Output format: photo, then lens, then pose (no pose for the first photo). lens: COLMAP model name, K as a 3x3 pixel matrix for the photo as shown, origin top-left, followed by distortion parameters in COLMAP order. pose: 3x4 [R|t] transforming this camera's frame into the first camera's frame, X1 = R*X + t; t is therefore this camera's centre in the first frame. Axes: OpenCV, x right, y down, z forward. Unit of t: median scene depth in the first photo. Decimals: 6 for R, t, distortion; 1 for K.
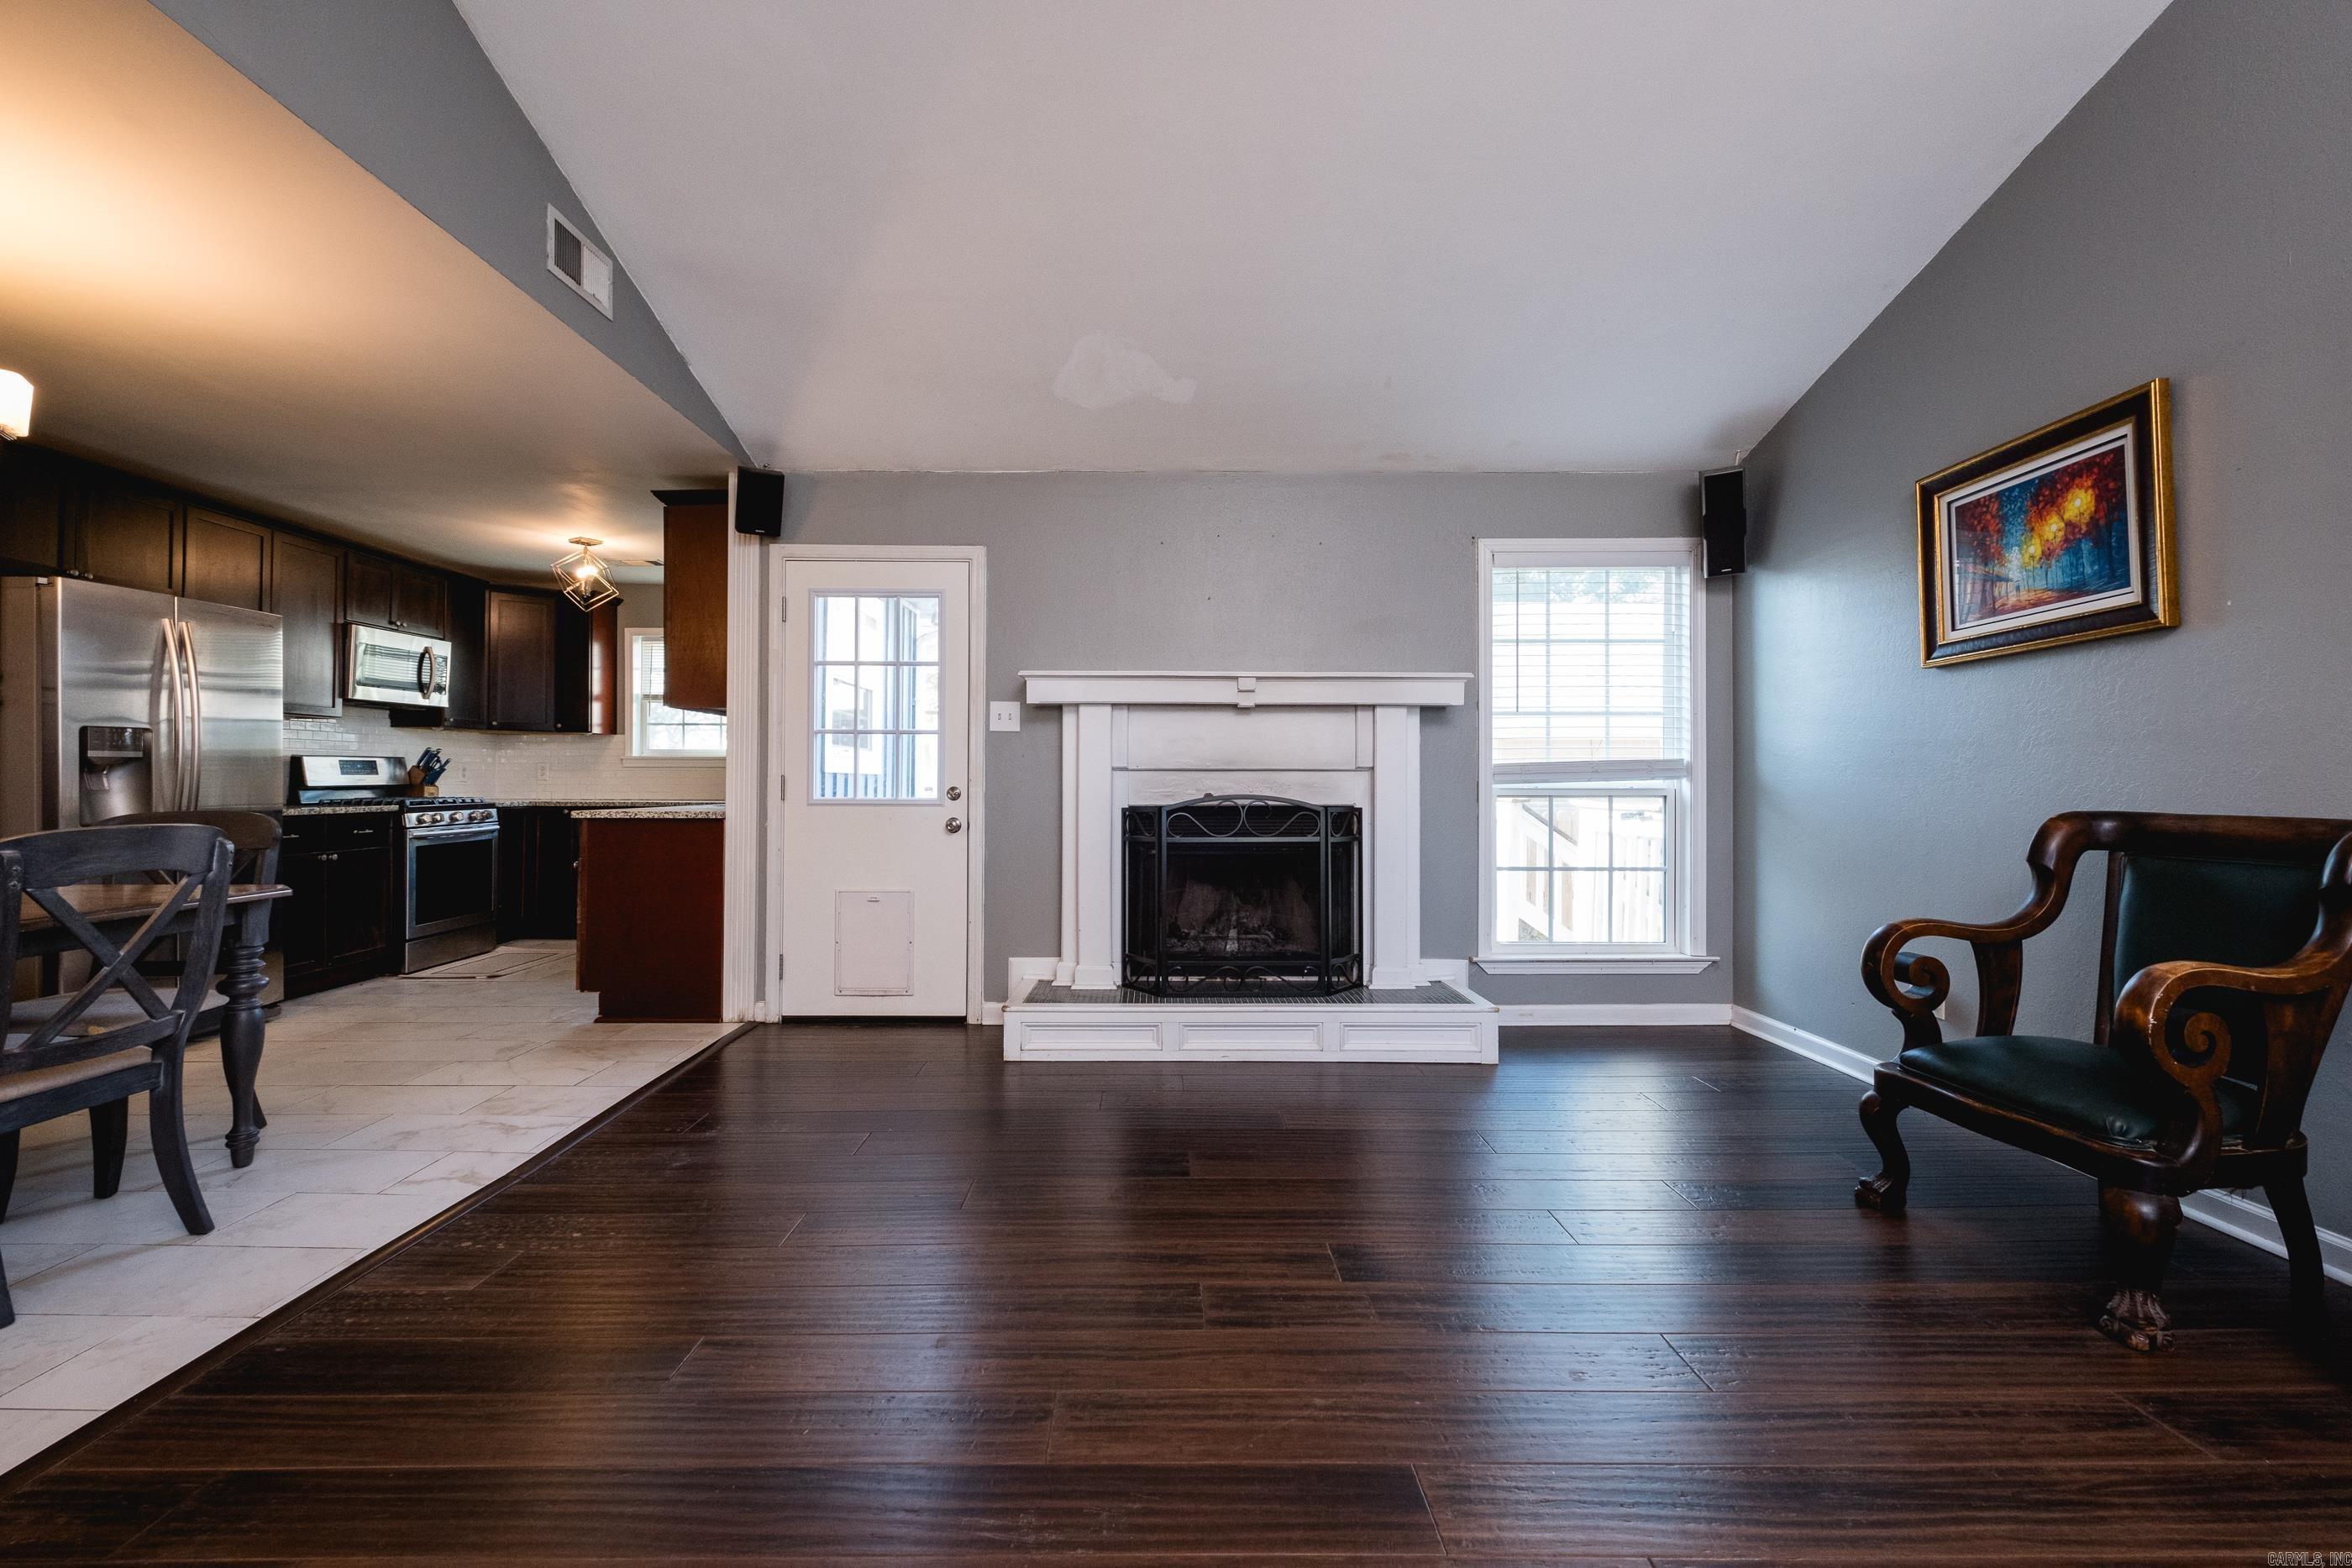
lens RADIAL K [[1001.6, 0, 1166.7], [0, 1001.6, 770.6], [0, 0, 1]] dist [-0.002297, -0.000905]
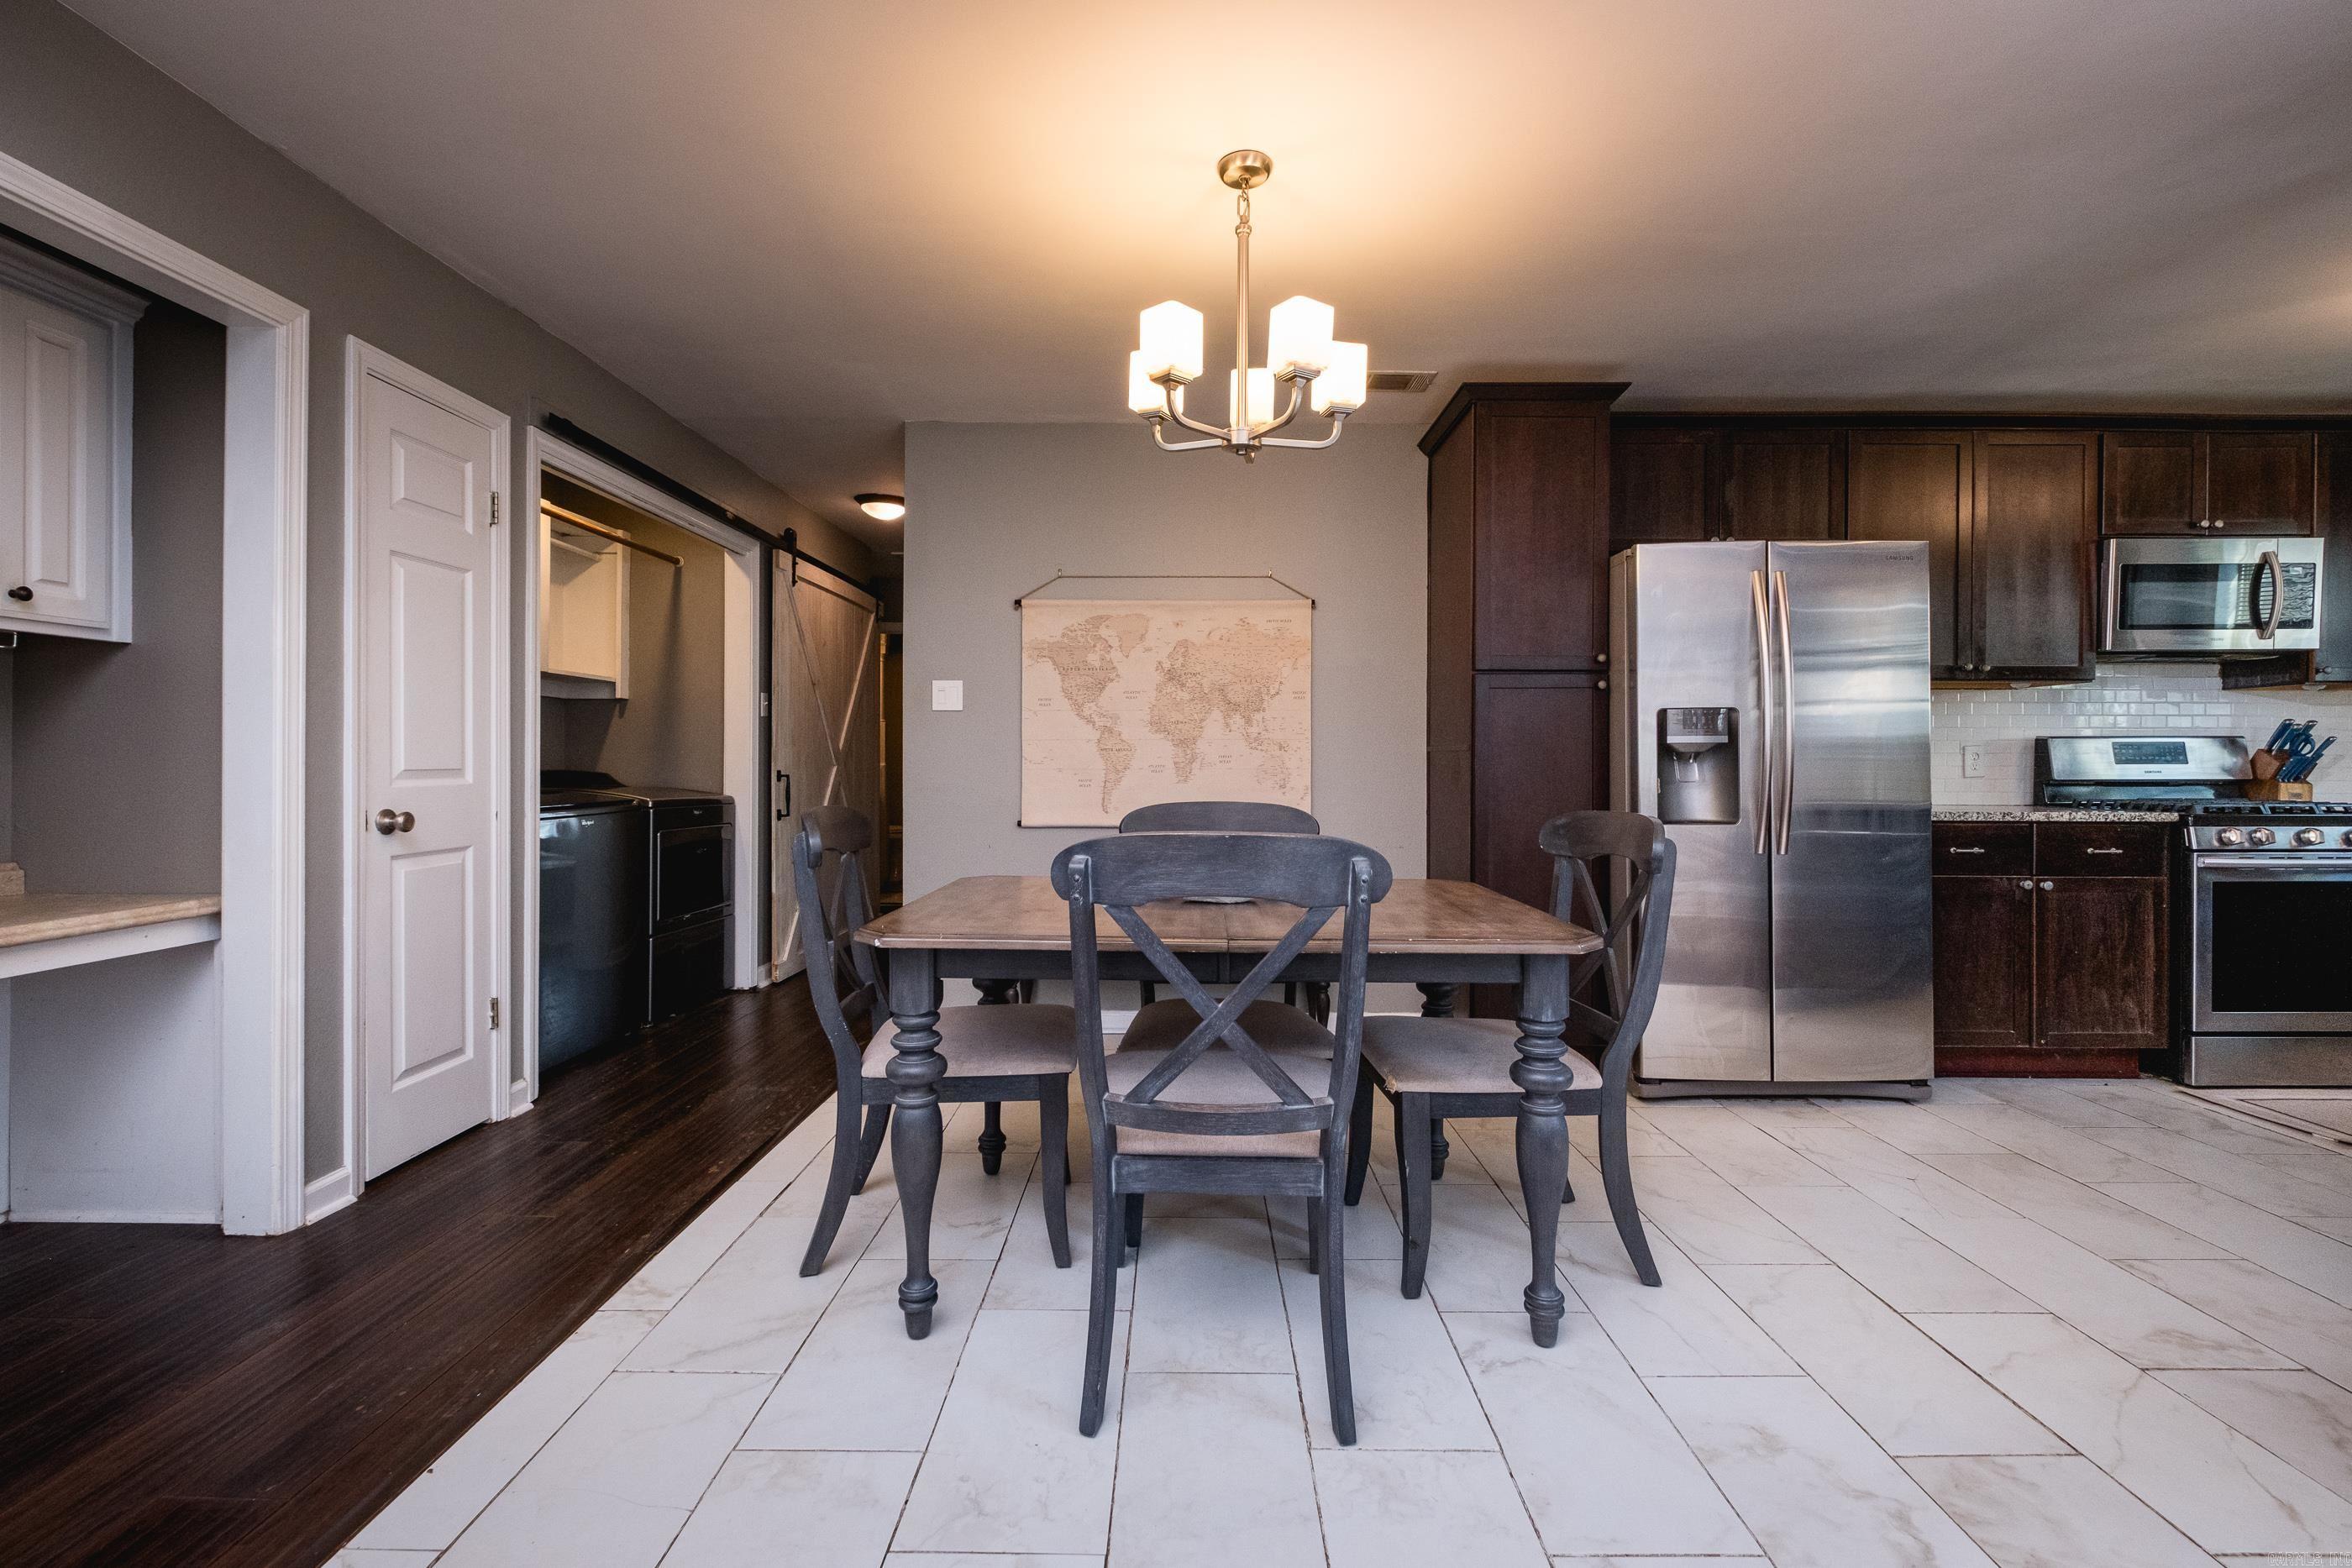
lens RADIAL K [[1018.3, 0, 1168.9], [0, 1018.3, 765.8], [0, 0, 1]] dist [0.003490, -0.005519]
pose [[-0.032805, 0.000790, -0.999461, -0.137146], [0.005467, 0.999985, 0.000611, 0.001665], [0.999447, -0.005444, -0.032809, 0.470628]]
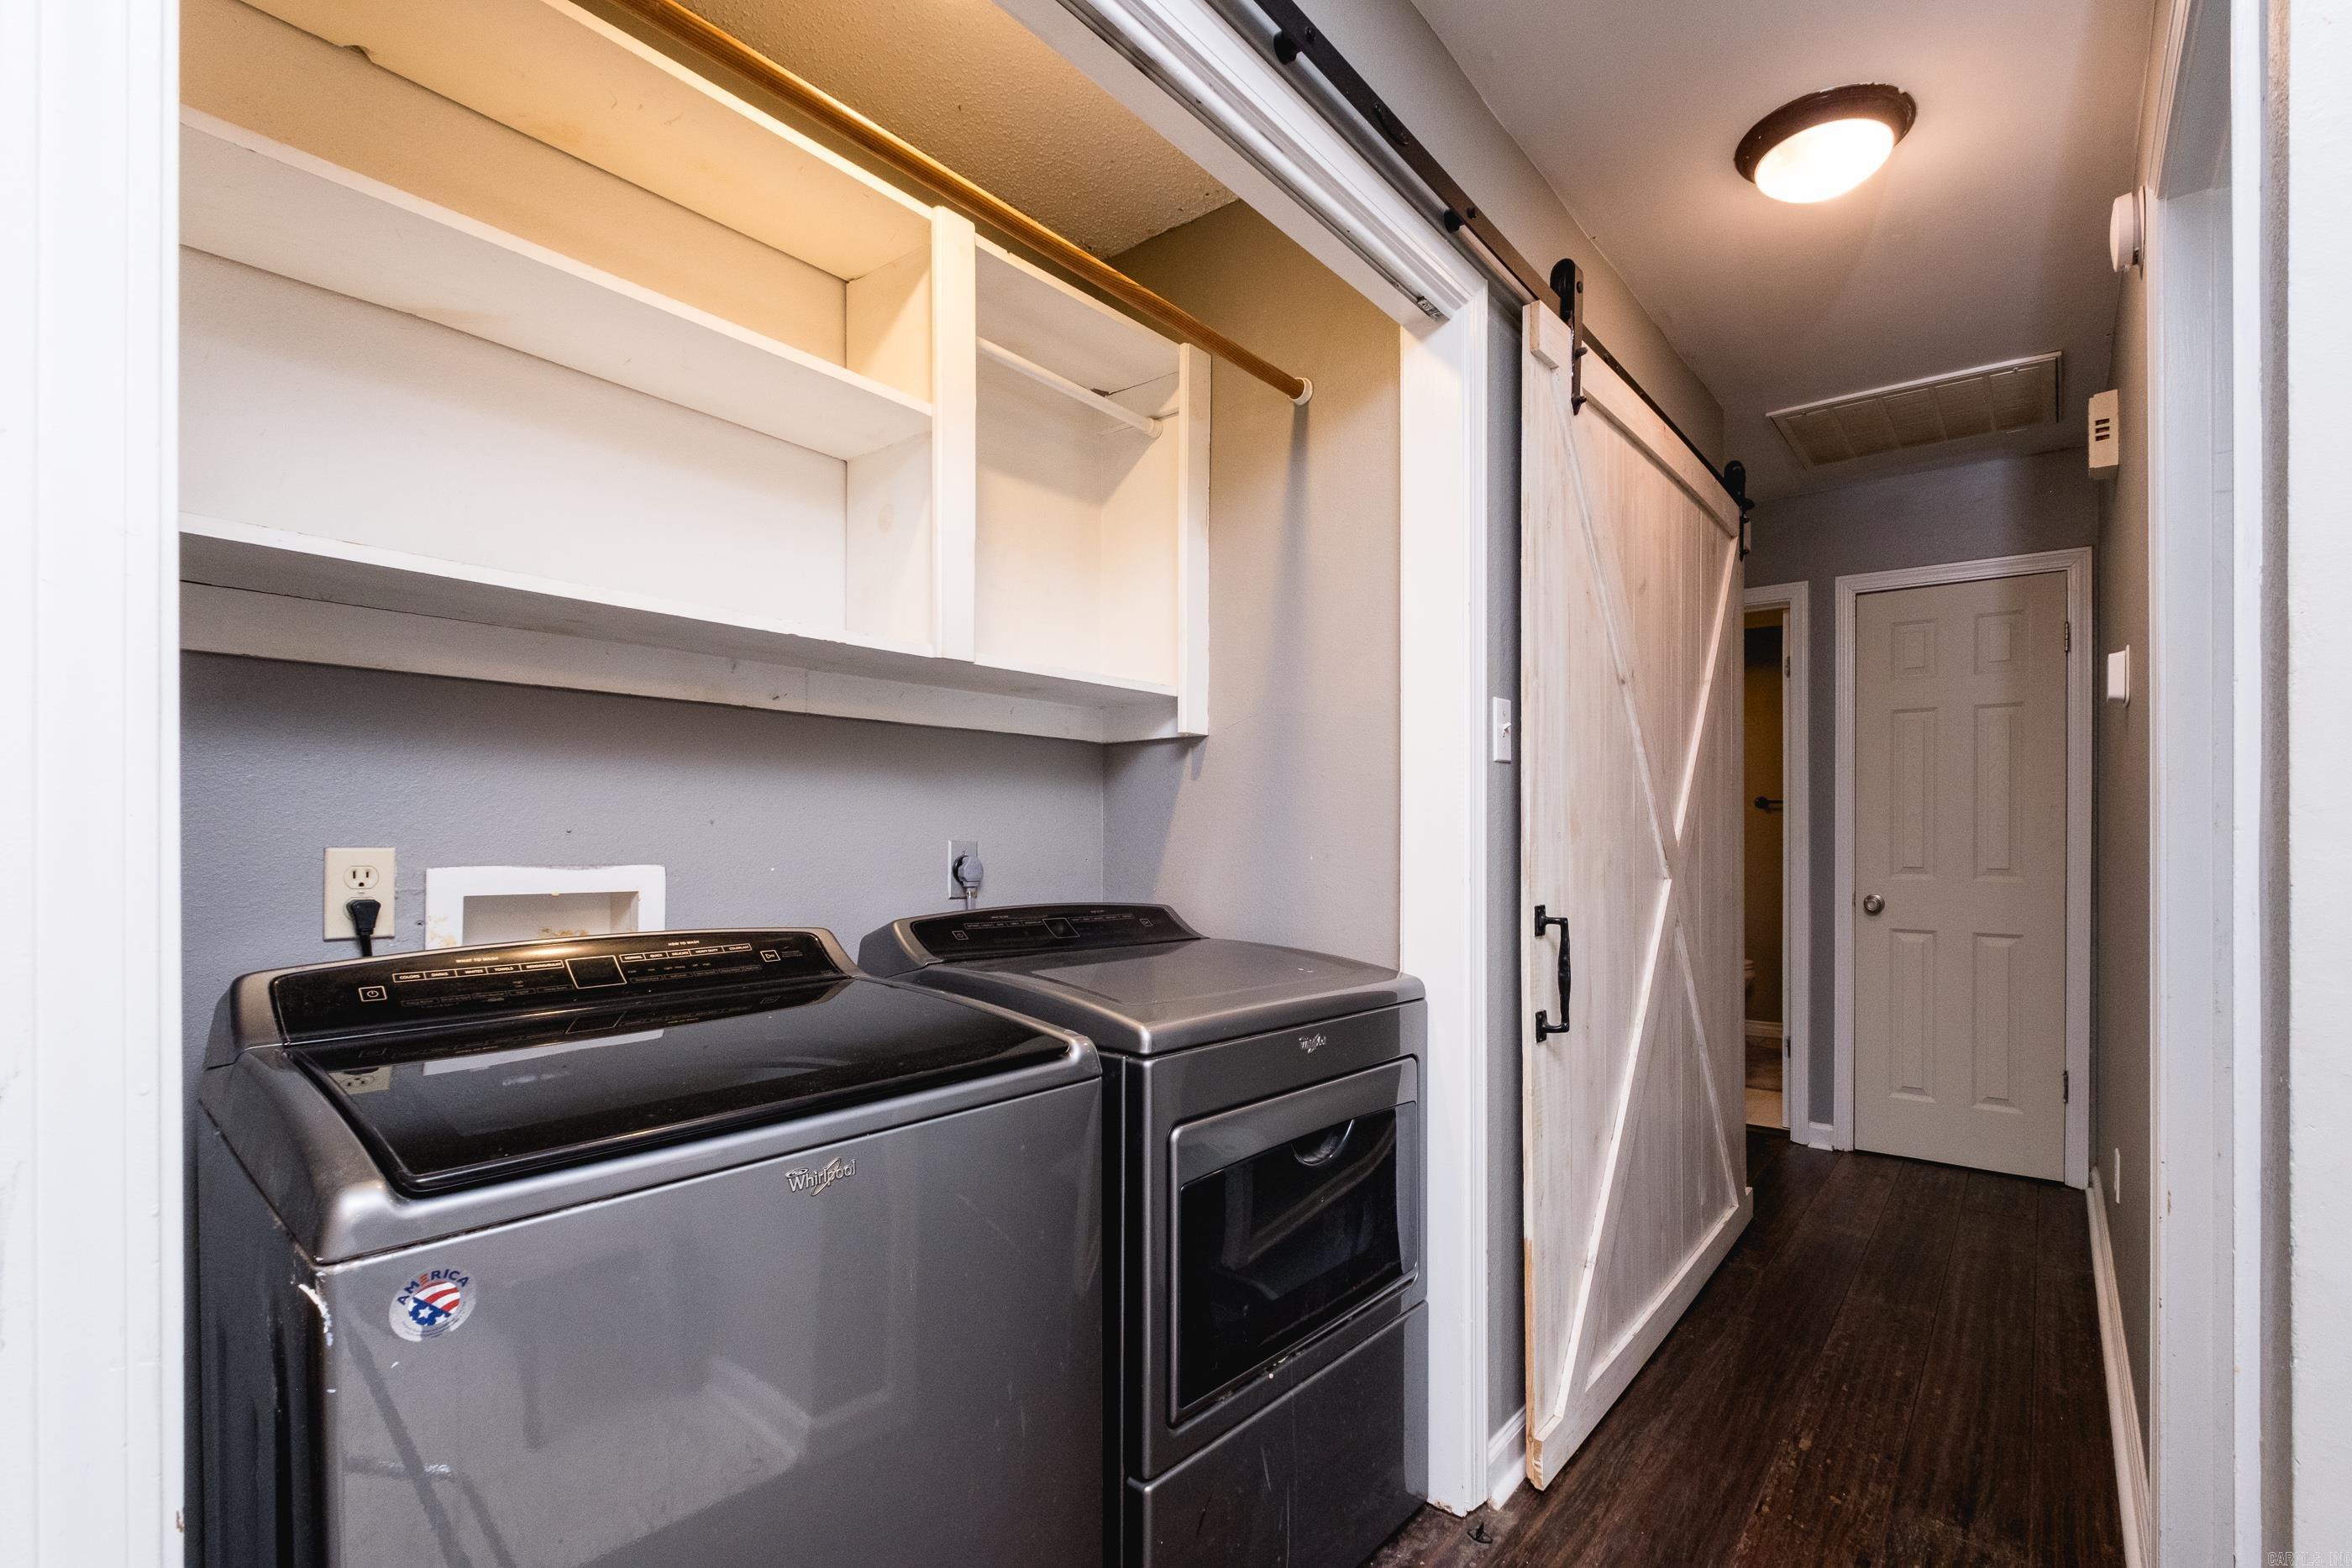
lens RADIAL K [[1044.8, 0, 1257.3], [0, 1044.8, 838.3], [0, 0, 1]] dist [0.018241, -0.000113]
pose [[-0.611317, -0.000340, -0.791386, -0.813712], [0.007795, 0.999949, -0.006452, -0.020185], [0.791347, -0.010113, -0.611283, 0.183758]]
